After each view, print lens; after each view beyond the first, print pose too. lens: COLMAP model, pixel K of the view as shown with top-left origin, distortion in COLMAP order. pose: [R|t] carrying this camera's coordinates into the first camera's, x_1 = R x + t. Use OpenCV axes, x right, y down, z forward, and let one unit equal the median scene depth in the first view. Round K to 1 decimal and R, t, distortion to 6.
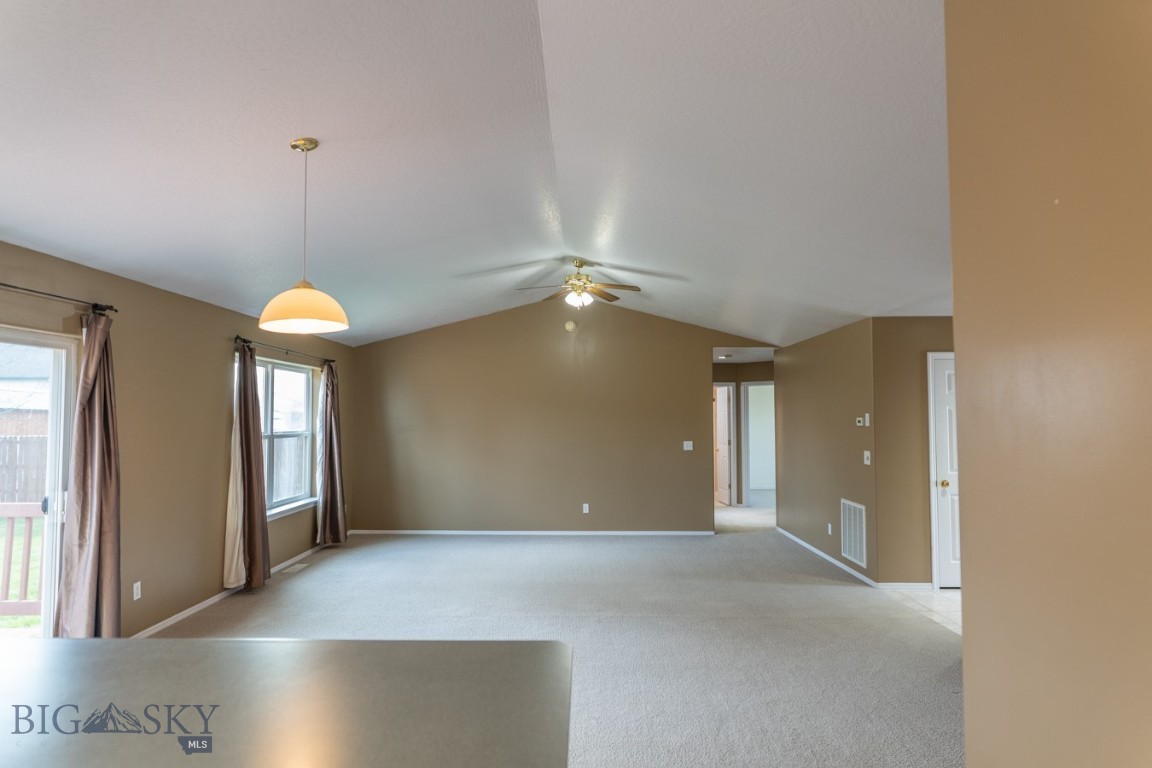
lens RADIAL K [[666.8, 0, 551.8], [0, 666.8, 391.7], [0, 0, 1]] dist [0.000833, 0.002125]
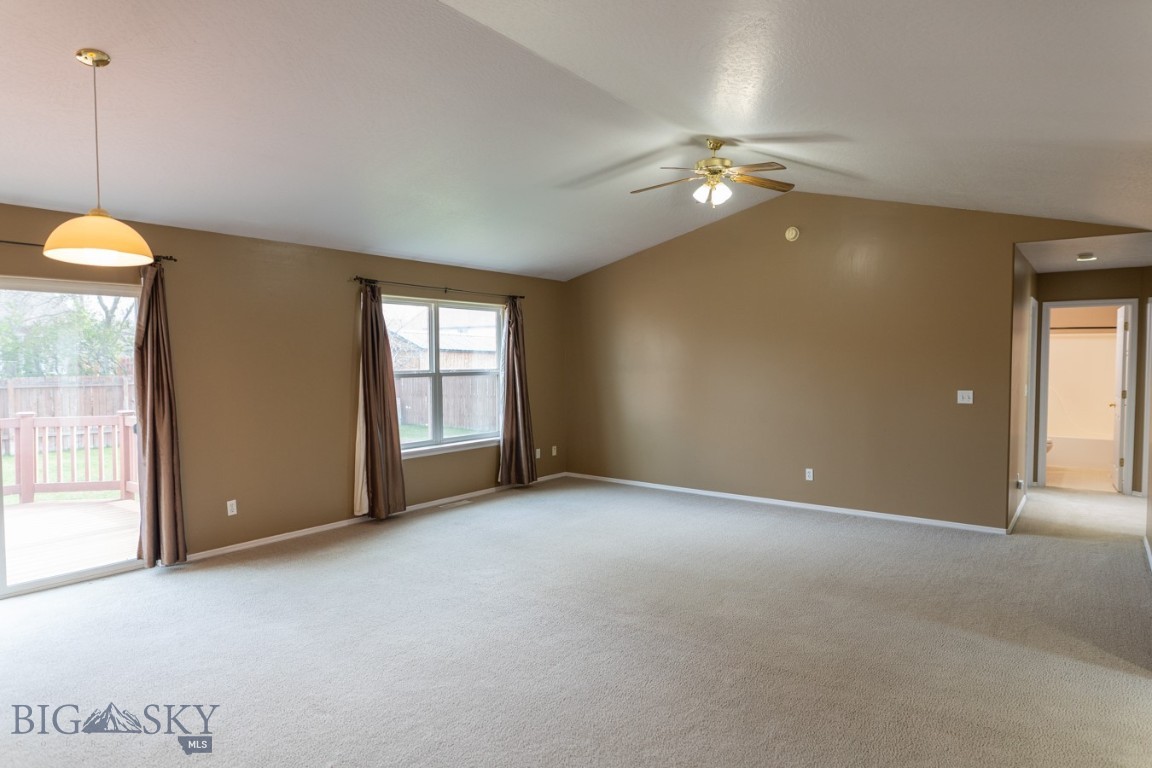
lens RADIAL K [[666.8, 0, 573.1], [0, 666.8, 392.5], [0, 0, 1]] dist [0.000833, 0.002125]
pose [[0.813015, 0.029339, -0.581502, 0.321573], [0.023975, 0.996196, 0.083781, 0.012989], [0.581748, -0.082057, 0.809219, 0.273344]]
